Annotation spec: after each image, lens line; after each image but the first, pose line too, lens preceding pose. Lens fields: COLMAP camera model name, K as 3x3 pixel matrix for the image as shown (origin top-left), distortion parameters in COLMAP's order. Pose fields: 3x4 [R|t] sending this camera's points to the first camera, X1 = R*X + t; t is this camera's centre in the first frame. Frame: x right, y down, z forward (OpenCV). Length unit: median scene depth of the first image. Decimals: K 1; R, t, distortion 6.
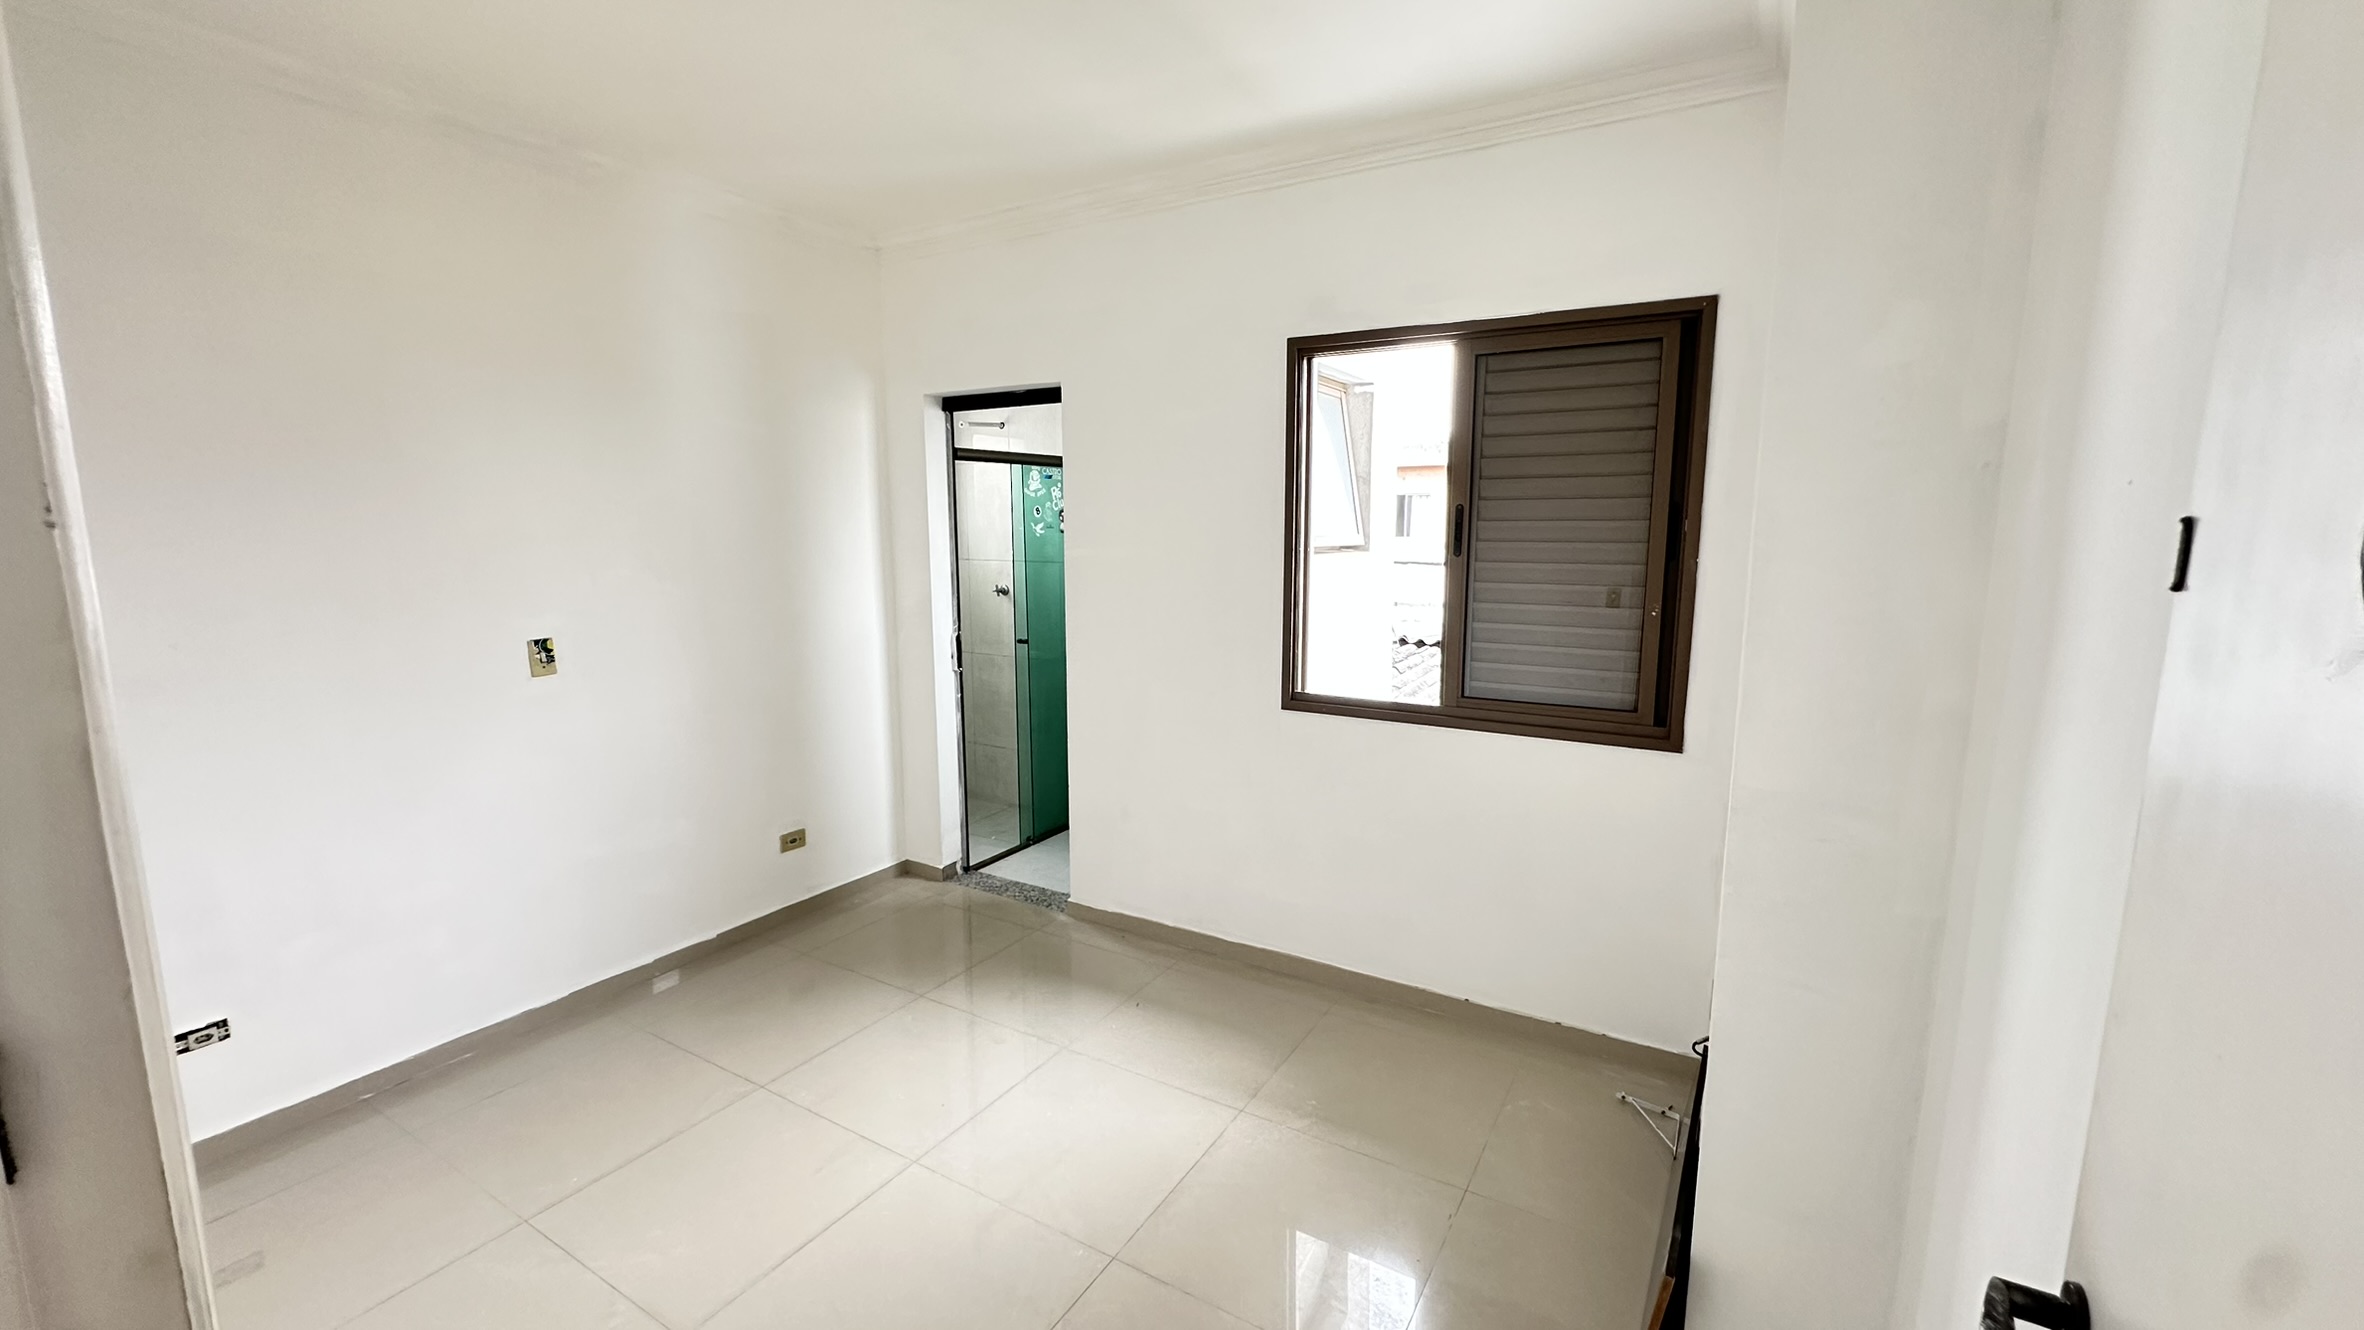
lens RADIAL K [[947.4, 0, 1187.9], [0, 947.4, 666.6], [0, 0, 1]] dist [-0.003756, 0.000931]
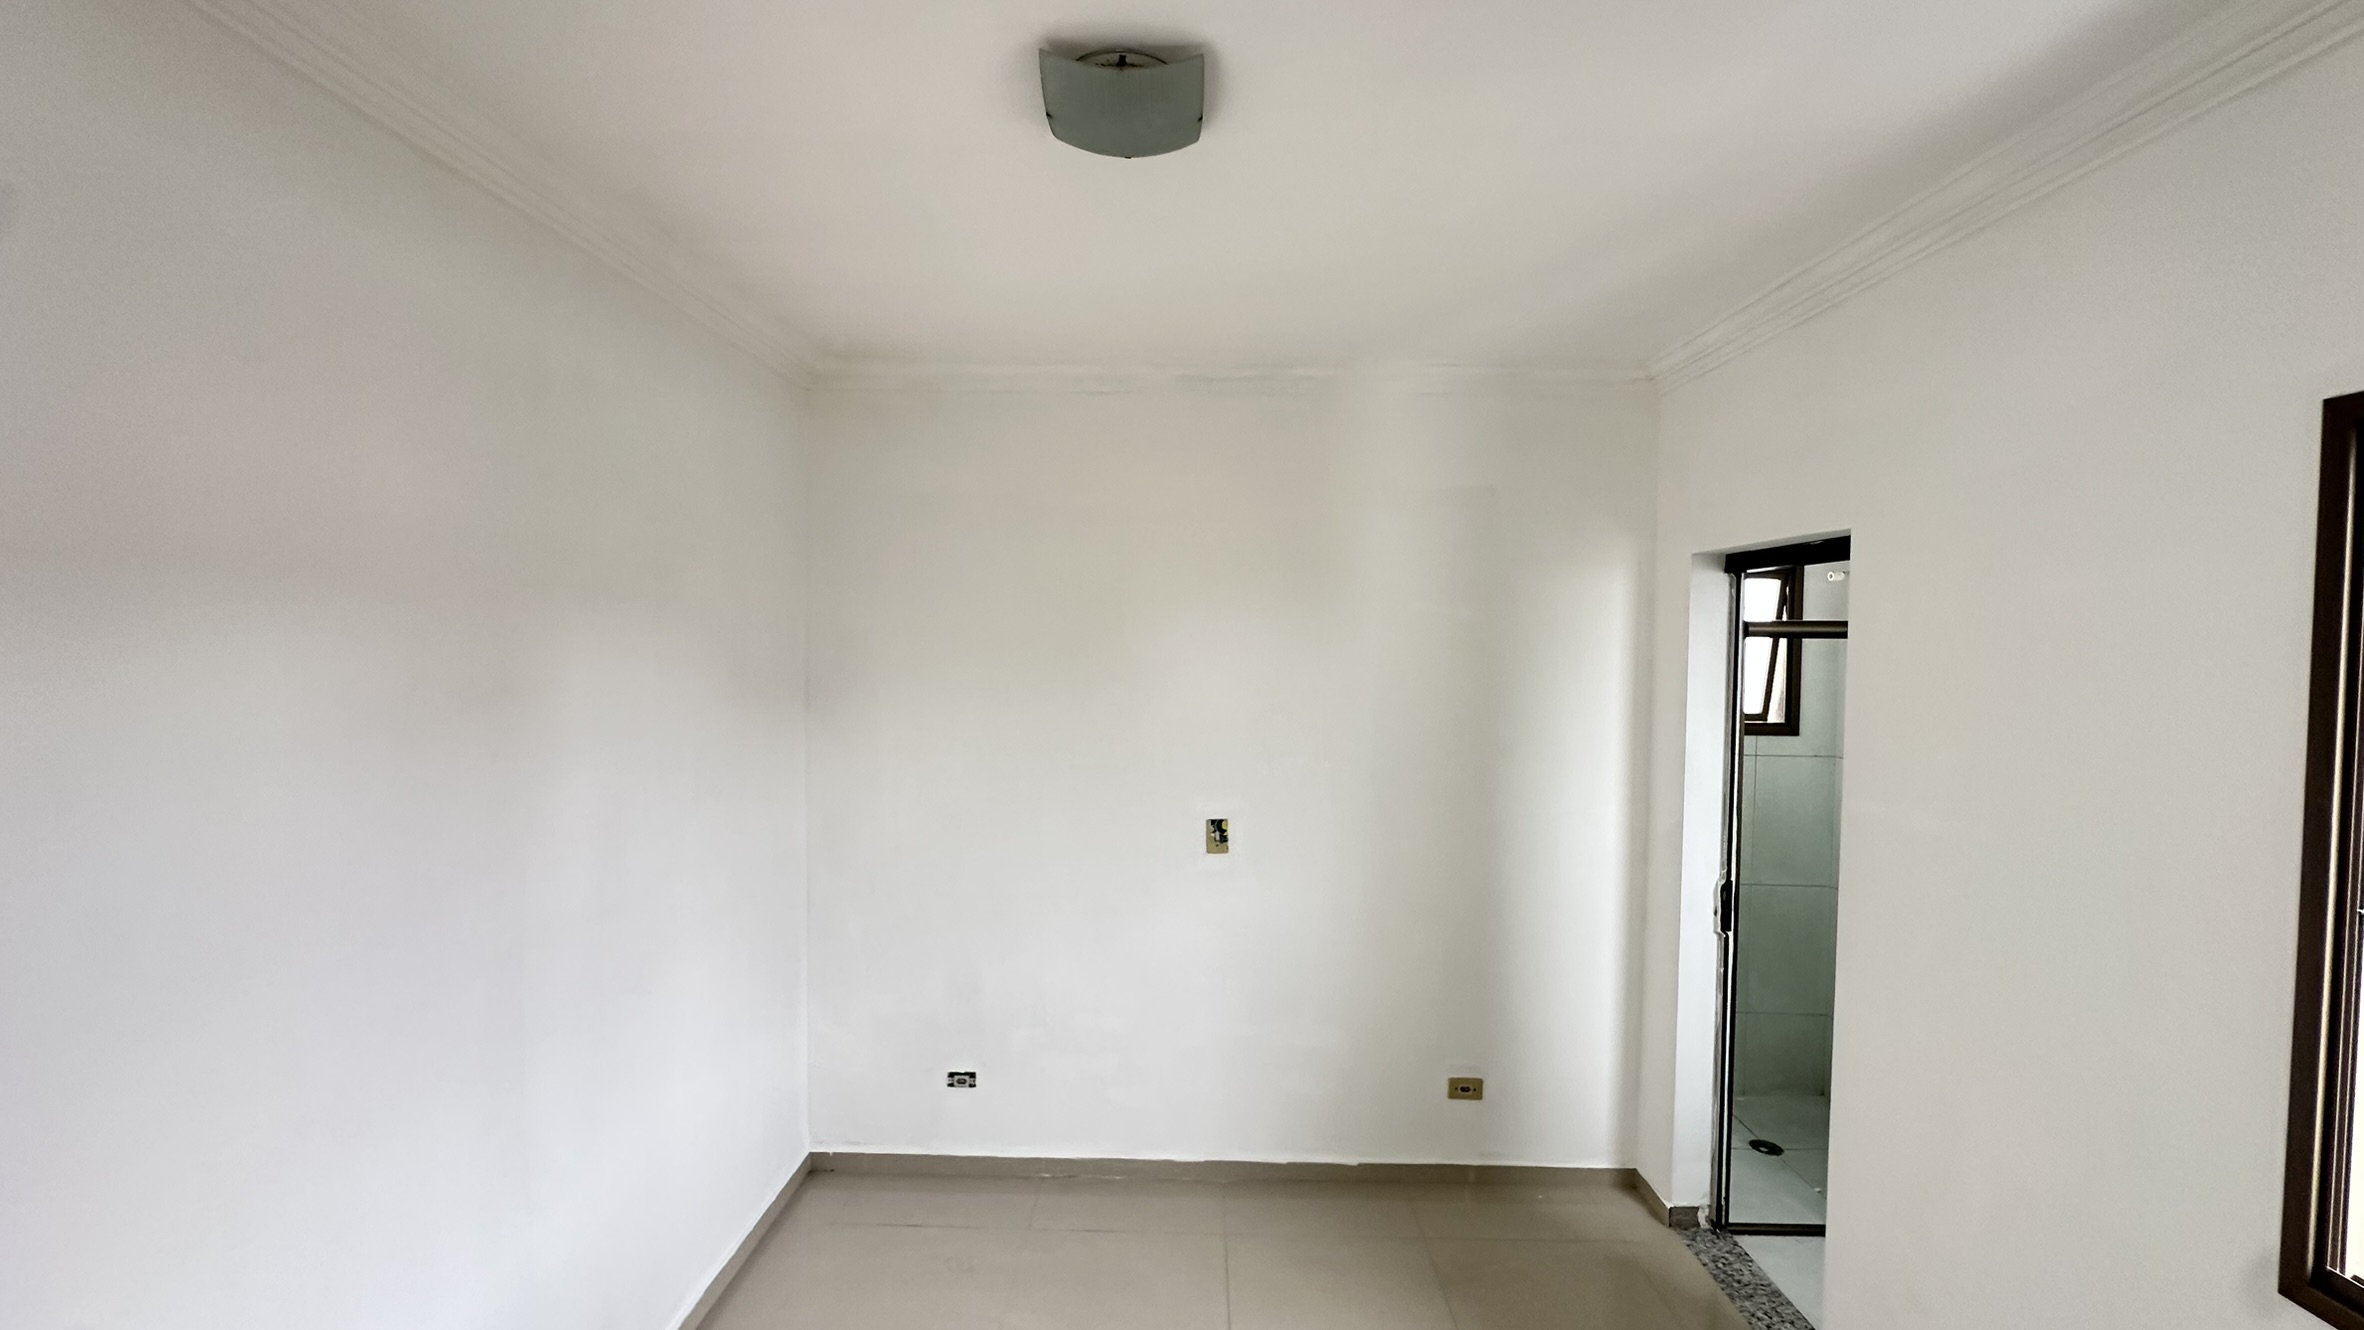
lens RADIAL K [[947.4, 0, 1178.5], [0, 947.4, 669.2], [0, 0, 1]] dist [-0.003756, 0.000931]
pose [[0.492189, 0.036102, -0.869740, 0.177989], [-0.141382, 0.989189, -0.038948, -0.117563], [0.858930, 0.142135, 0.491972, 0.317402]]
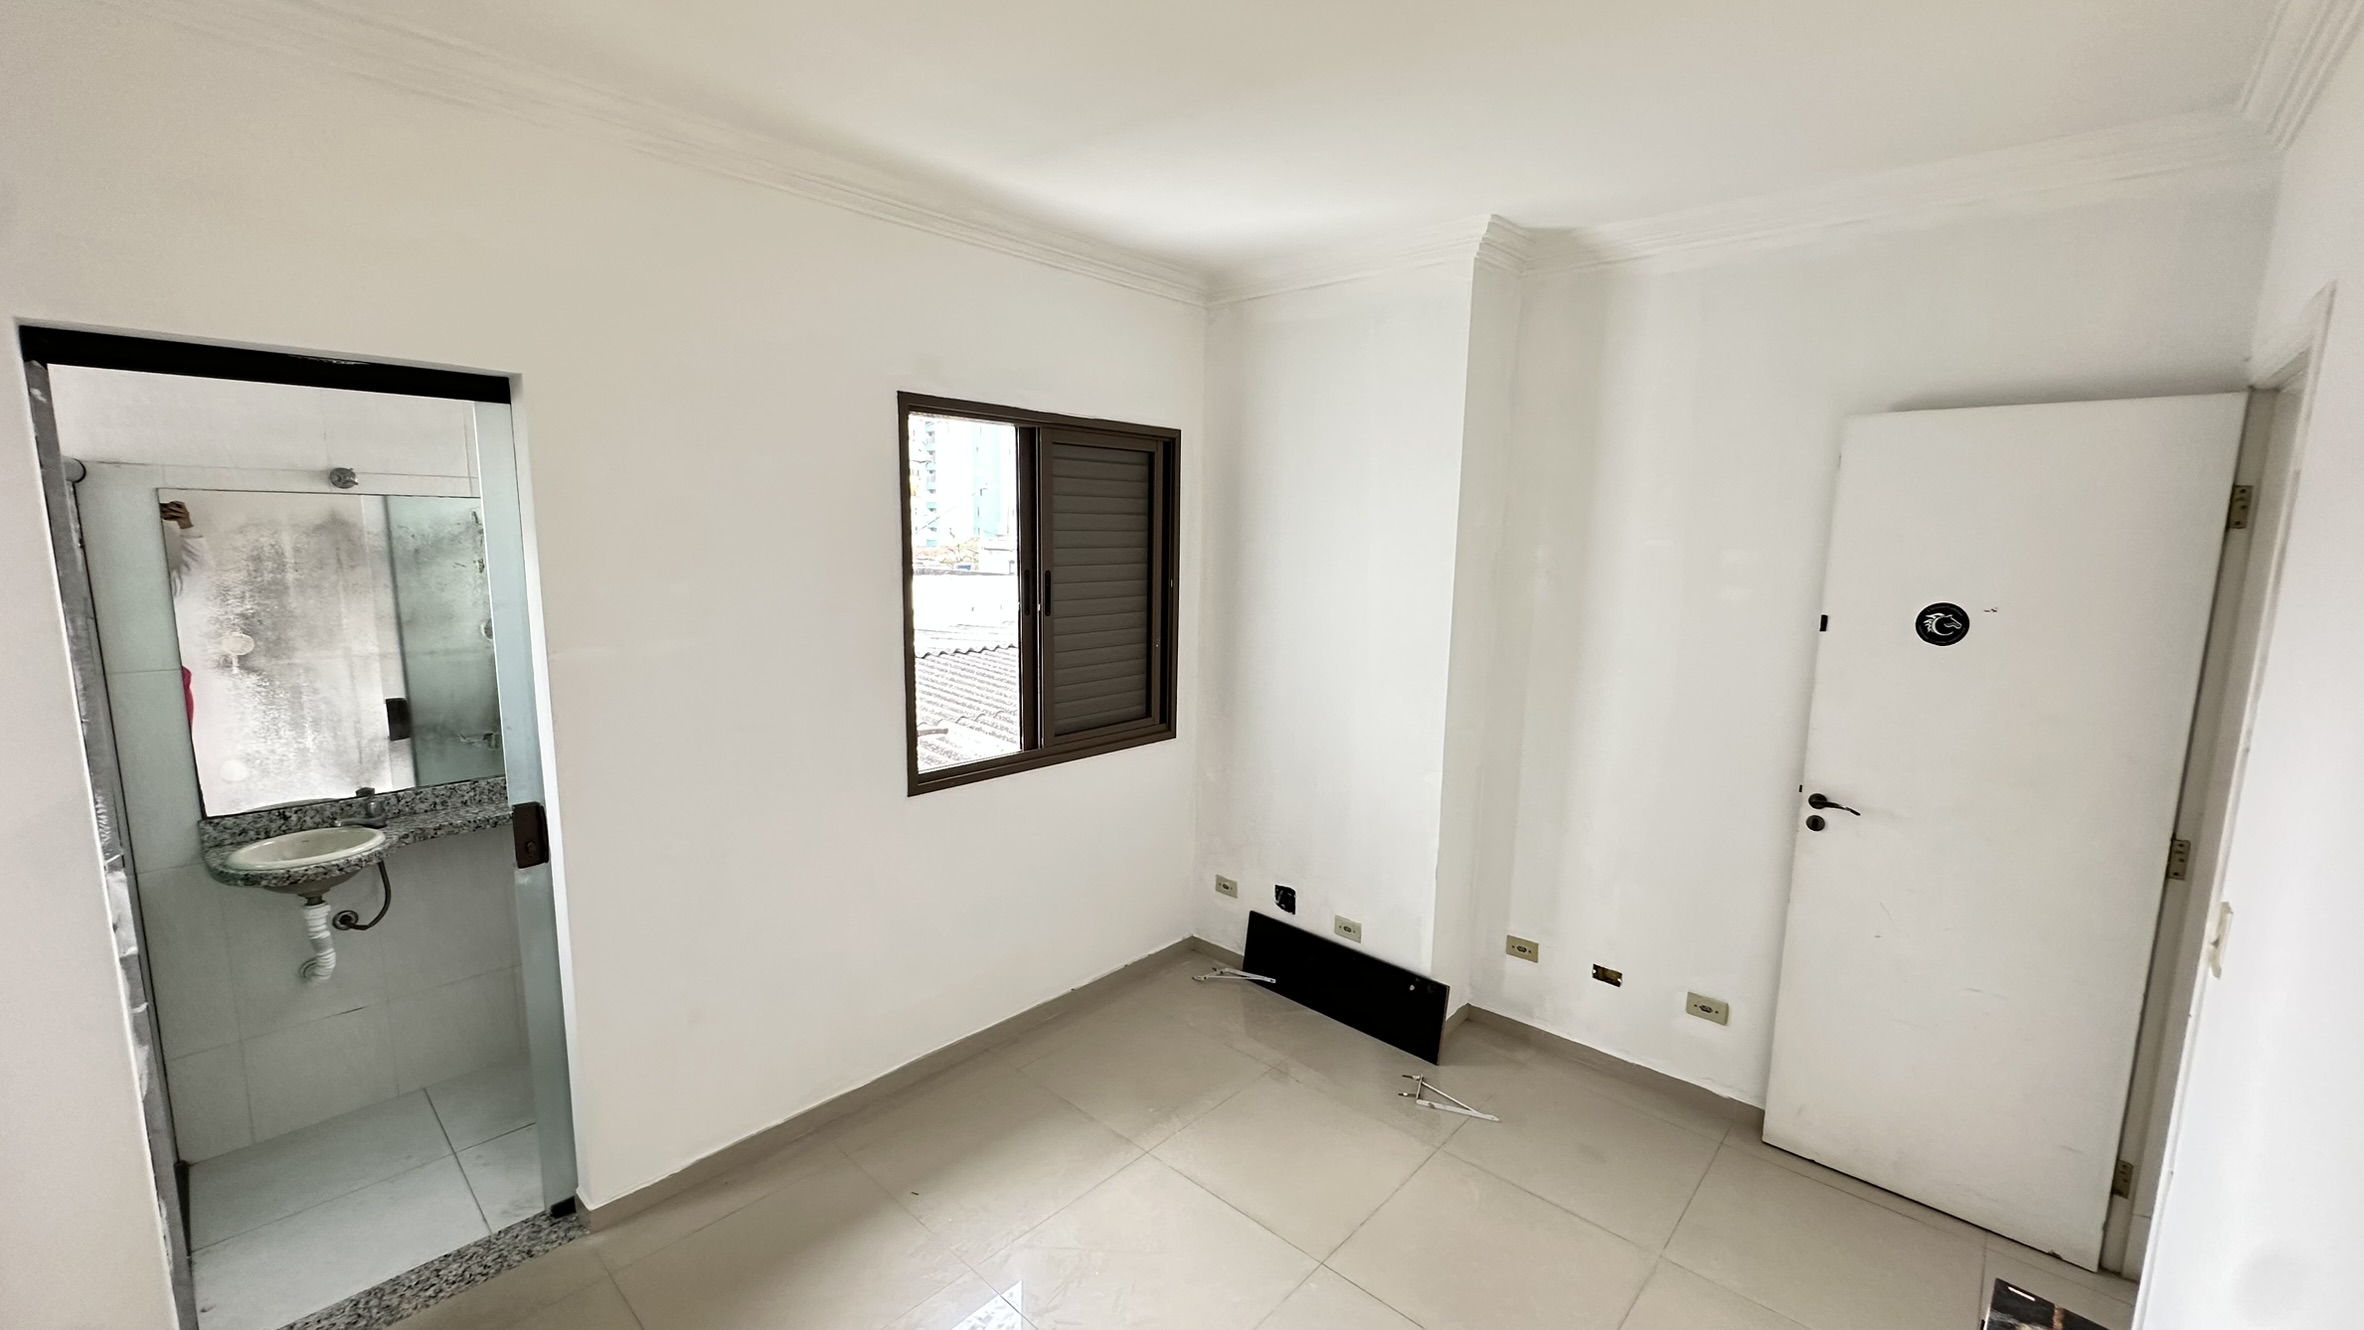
lens RADIAL K [[947.4, 0, 1175.6], [0, 947.4, 672.9], [0, 0, 1]] dist [-0.003756, 0.000931]
pose [[0.202871, -0.142593, 0.968768, -0.613469], [0.131577, 0.984338, 0.117331, -0.125165], [-0.970325, 0.103664, 0.218455, 0.468993]]
